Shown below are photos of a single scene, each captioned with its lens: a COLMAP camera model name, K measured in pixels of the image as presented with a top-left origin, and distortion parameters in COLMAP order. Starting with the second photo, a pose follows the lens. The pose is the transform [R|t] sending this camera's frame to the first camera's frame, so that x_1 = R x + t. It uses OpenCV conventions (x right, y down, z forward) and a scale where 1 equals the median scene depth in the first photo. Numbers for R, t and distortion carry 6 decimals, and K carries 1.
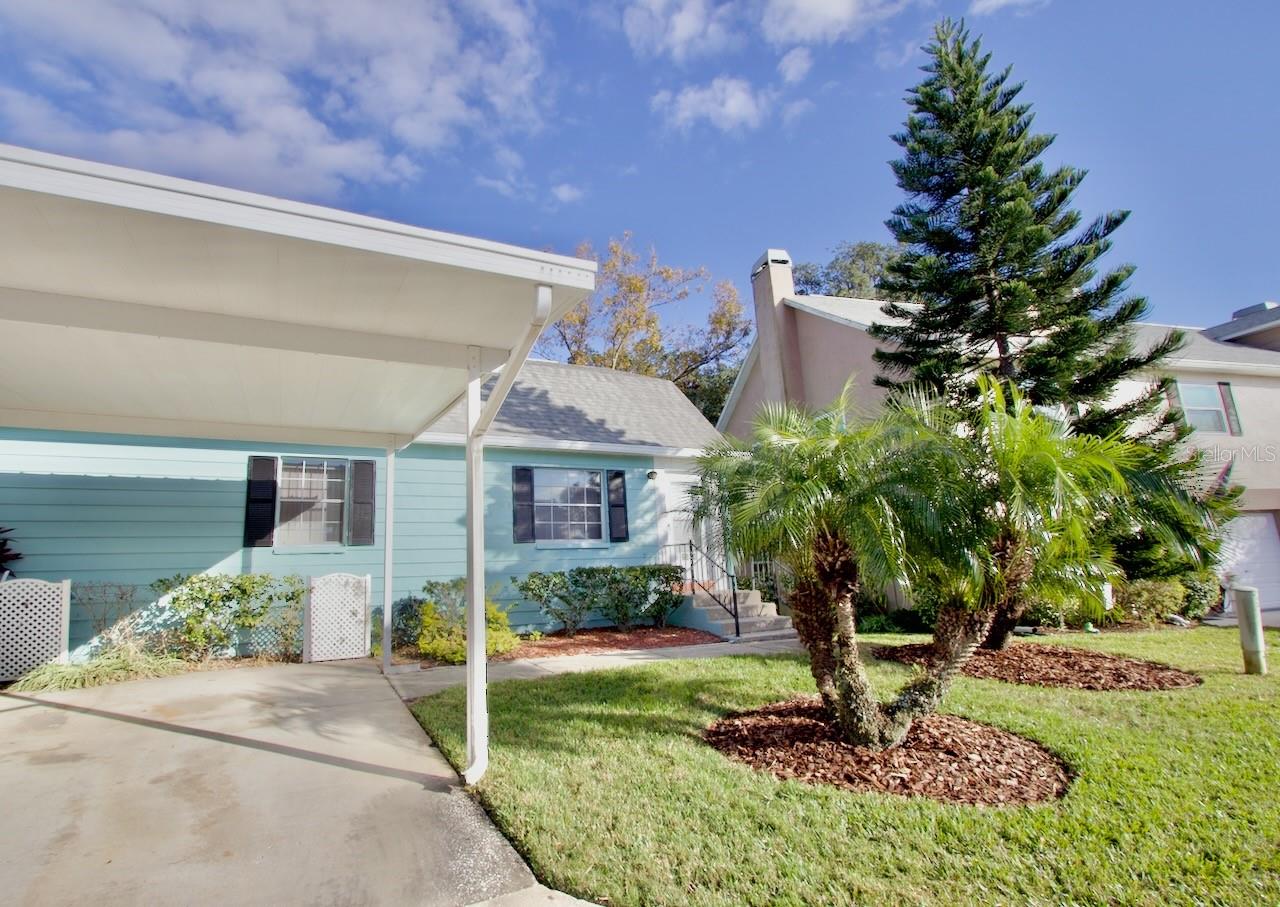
lens RADIAL K [[651.2, 0, 601.5], [0, 651.2, 423.4], [0, 0, 1]] dist [-0.023130, 0.001521]
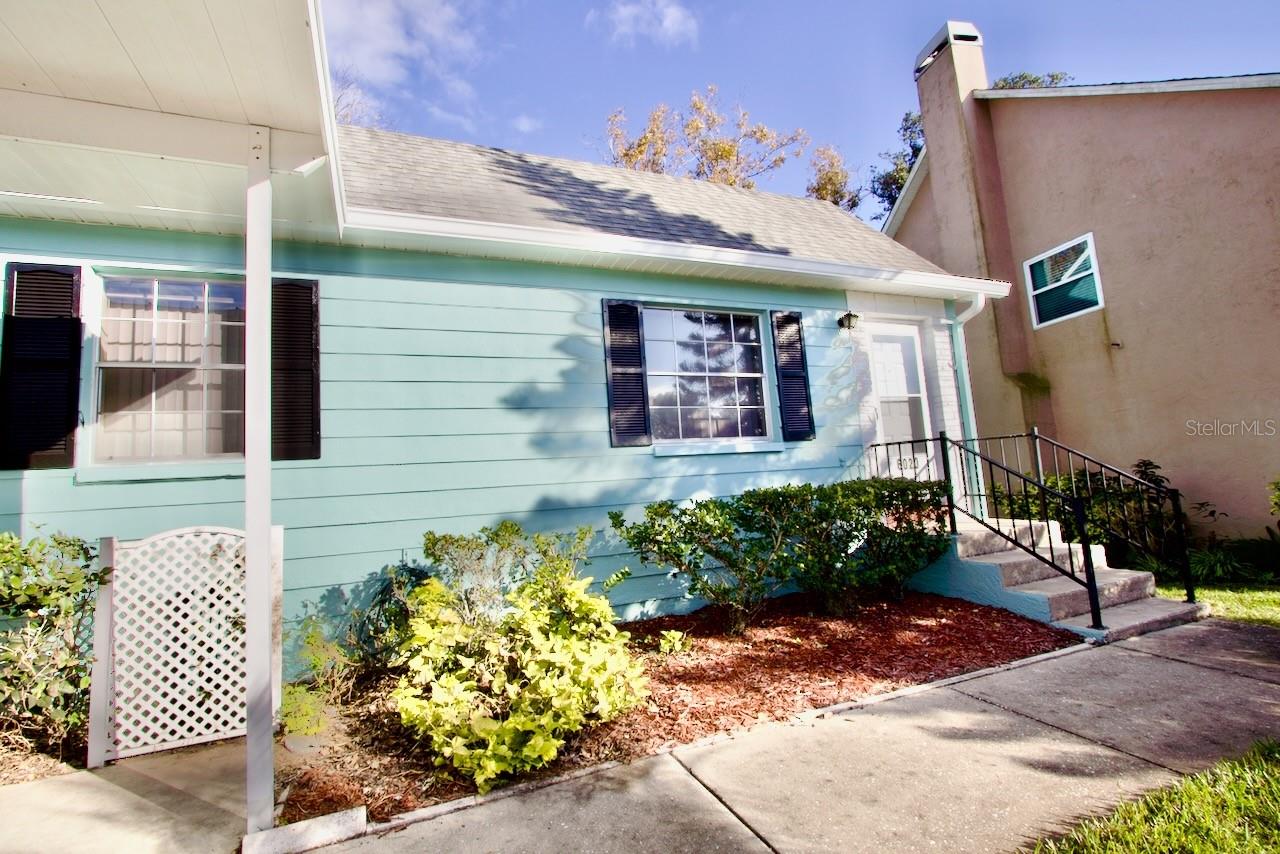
lens RADIAL K [[581.0, 0, 622.7], [0, 581.0, 414.8], [0, 0, 1]] dist [-0.021617, 0.004057]
pose [[0.996650, -0.032738, -0.074941, -0.084146], [0.040989, 0.992934, 0.111365, 0.100964], [0.070765, -0.114063, 0.990950, 0.510138]]
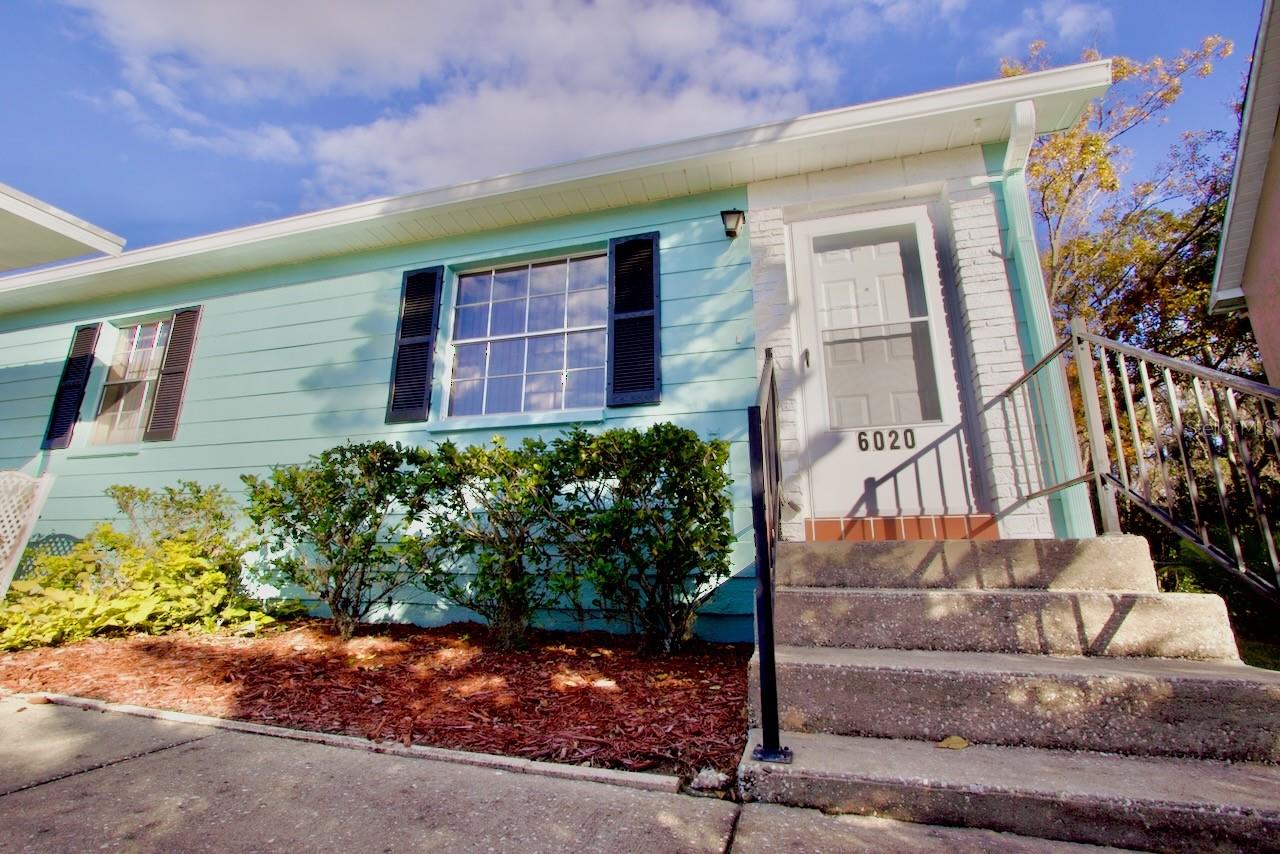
lens RADIAL K [[581.0, 0, 639.2], [0, 581.0, 417.2], [0, 0, 1]] dist [-0.021617, 0.004057]
pose [[0.728825, -0.146277, -0.668892, 0.253230], [0.113163, 0.989212, -0.093023, 0.221979], [0.675283, -0.007896, 0.737516, 0.760380]]
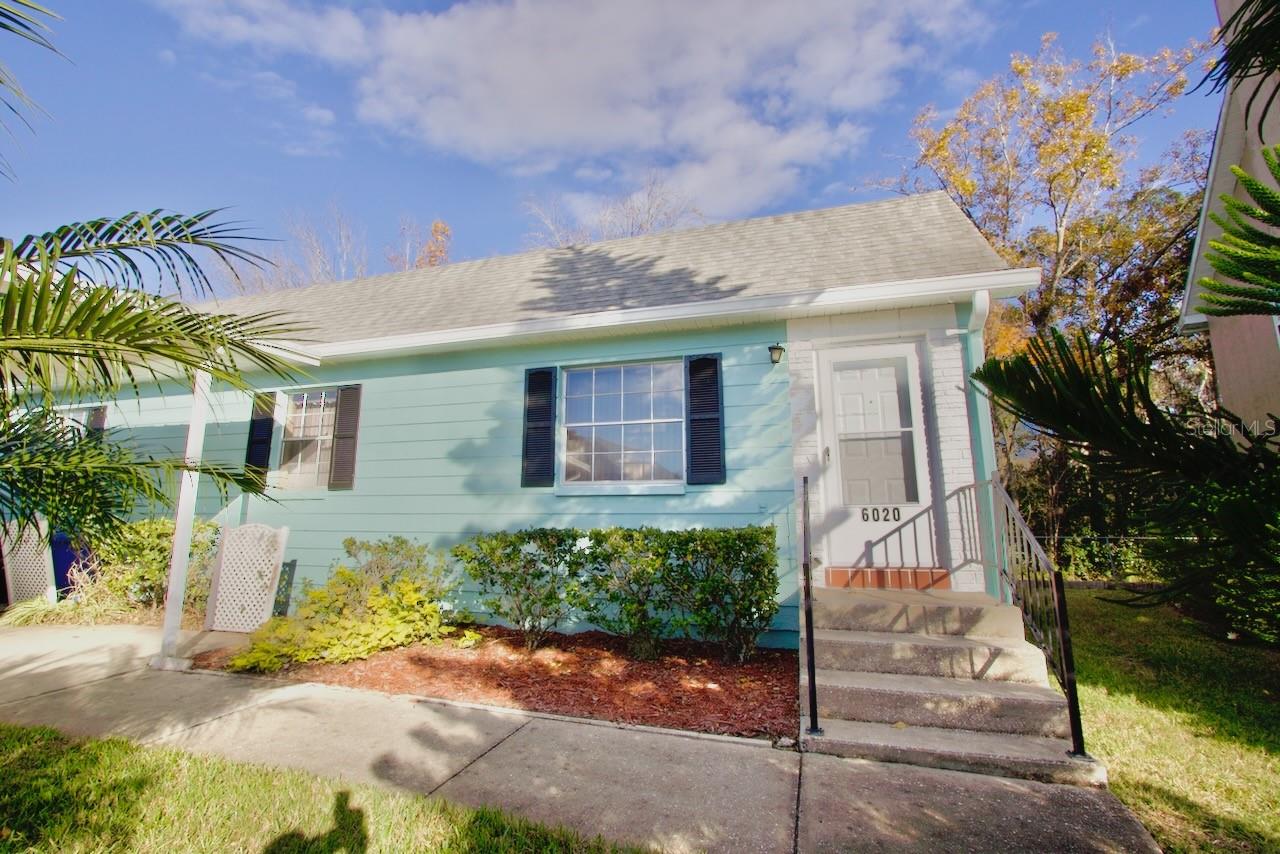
lens RADIAL K [[581.0, 0, 639.3], [0, 581.0, 417.2], [0, 0, 1]] dist [-0.021617, 0.004057]
pose [[0.717953, -0.097221, -0.689269, 0.326085], [0.121173, 0.992536, -0.013781, 0.128160], [0.685464, -0.073627, 0.724374, 0.621922]]
